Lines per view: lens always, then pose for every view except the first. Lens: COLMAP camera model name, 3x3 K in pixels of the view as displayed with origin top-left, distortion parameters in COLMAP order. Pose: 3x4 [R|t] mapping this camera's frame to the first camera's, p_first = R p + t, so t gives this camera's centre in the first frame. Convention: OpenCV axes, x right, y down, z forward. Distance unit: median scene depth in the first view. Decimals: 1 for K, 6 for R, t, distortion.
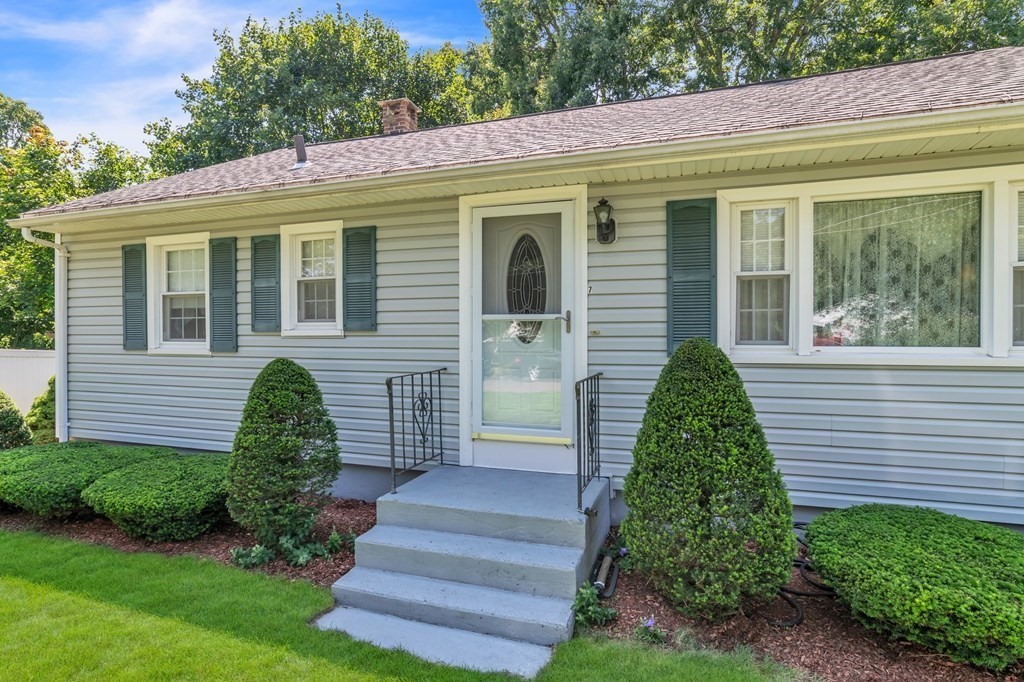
lens RADIAL K [[526.5, 0, 525.8], [0, 526.5, 338.3], [0, 0, 1]] dist [-0.002821, 0.000360]
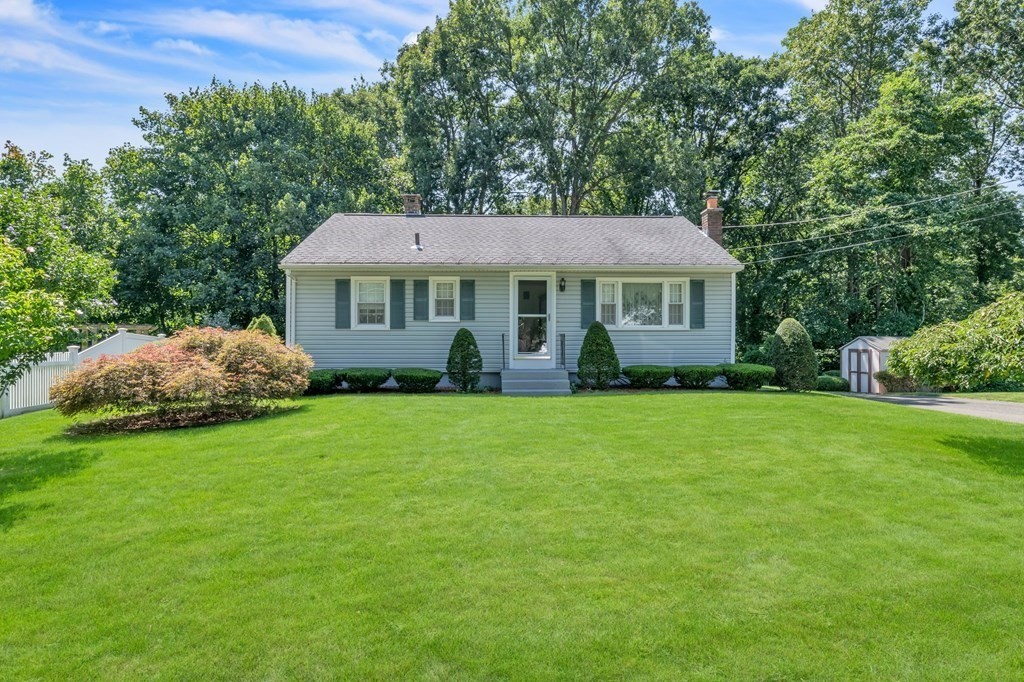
lens RADIAL K [[526.5, 0, 525.8], [0, 526.5, 338.3], [0, 0, 1]] dist [-0.002821, 0.000360]
pose [[0.928994, -0.004396, 0.370068, -0.988414], [0.002396, 0.999980, 0.005865, 0.060503], [-0.370086, -0.004562, 0.928986, -1.478715]]
